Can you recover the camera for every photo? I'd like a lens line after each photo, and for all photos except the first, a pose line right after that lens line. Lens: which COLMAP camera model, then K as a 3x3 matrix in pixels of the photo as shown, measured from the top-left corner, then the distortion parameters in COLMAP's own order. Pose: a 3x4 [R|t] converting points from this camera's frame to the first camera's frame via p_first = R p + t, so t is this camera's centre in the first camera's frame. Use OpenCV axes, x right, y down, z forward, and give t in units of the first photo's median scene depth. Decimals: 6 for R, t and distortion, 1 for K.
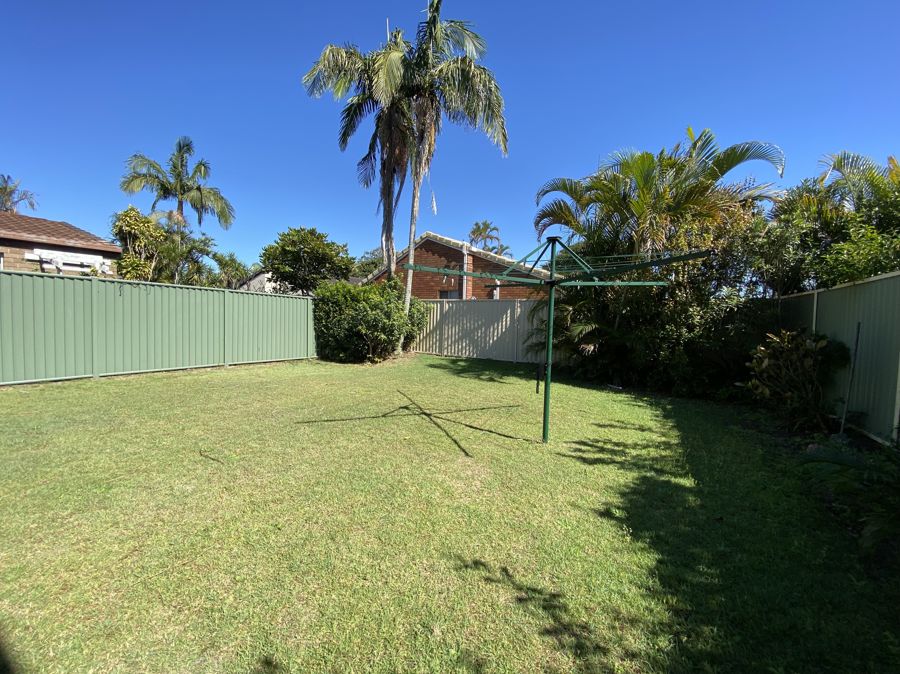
lens RADIAL K [[366.2, 0, 448.8], [0, 366.2, 338.3], [0, 0, 1]] dist [0.031623, -0.025584]
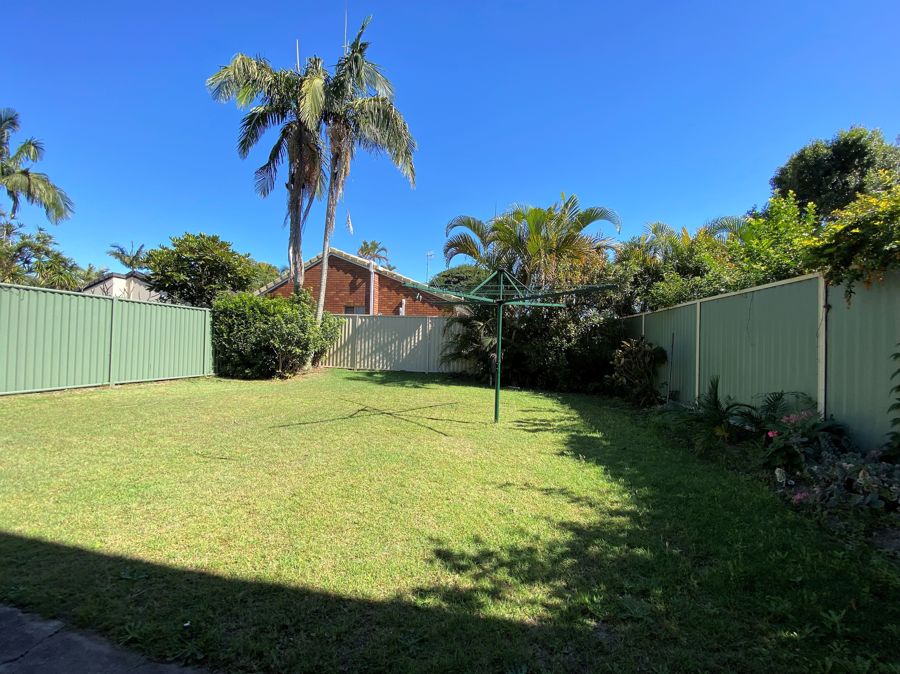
lens RADIAL K [[360.6, 0, 452.1], [0, 360.6, 337.4], [0, 0, 1]] dist [0.050580, -0.031982]
pose [[0.943340, 0.001396, 0.331825, -0.114762], [0.015523, 0.998711, -0.048331, 0.014077], [-0.331464, 0.050743, 0.942102, -0.064746]]
